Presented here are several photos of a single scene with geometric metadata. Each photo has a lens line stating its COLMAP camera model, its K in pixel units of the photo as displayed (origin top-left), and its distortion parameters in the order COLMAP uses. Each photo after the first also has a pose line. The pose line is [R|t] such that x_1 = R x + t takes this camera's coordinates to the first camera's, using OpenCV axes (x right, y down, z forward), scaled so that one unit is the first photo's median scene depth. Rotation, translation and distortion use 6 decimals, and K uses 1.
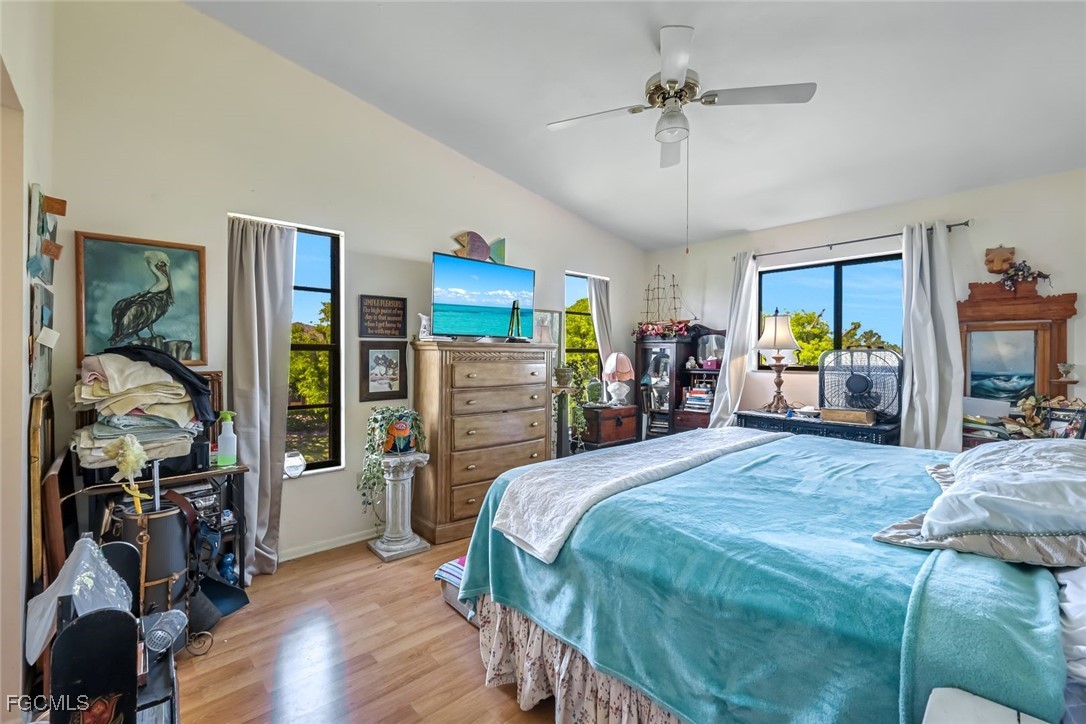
lens RADIAL K [[473.4, 0, 543.3], [0, 473.4, 357.9], [0, 0, 1]] dist [0.004607, 0.001299]
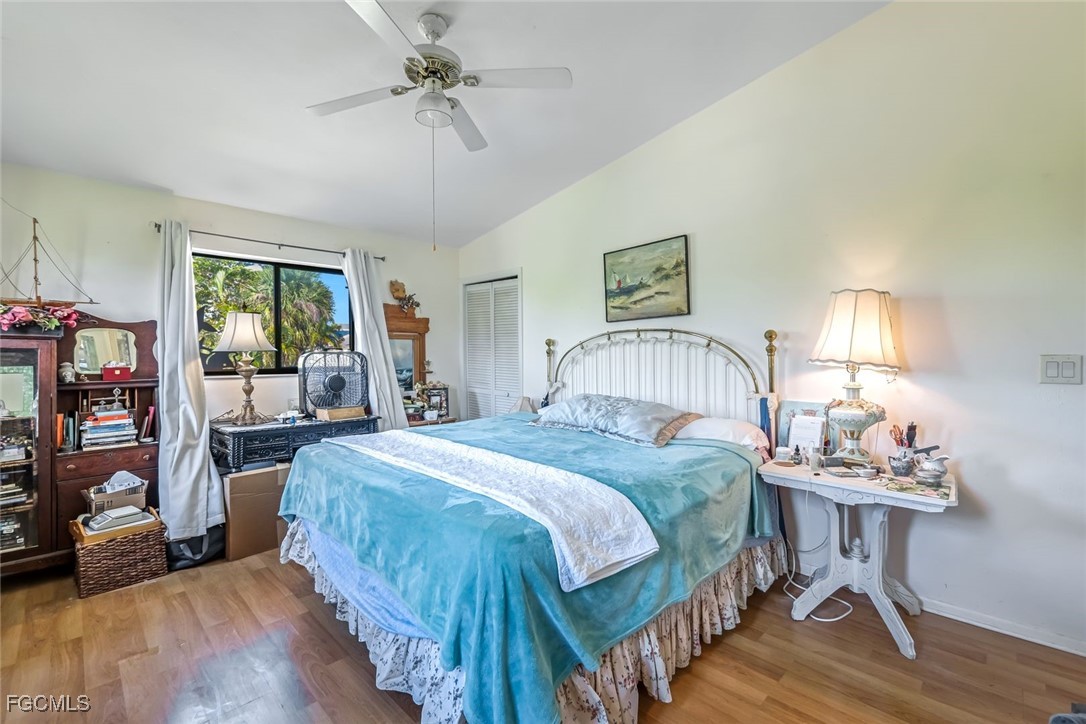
lens RADIAL K [[473.4, 0, 542.9], [0, 473.4, 355.7], [0, 0, 1]] dist [0.004607, 0.001299]
pose [[-0.057204, -0.003853, 0.998355, -0.442643], [0.015793, 0.999864, 0.004764, -0.006086], [-0.998238, 0.016040, -0.057135, 0.577930]]
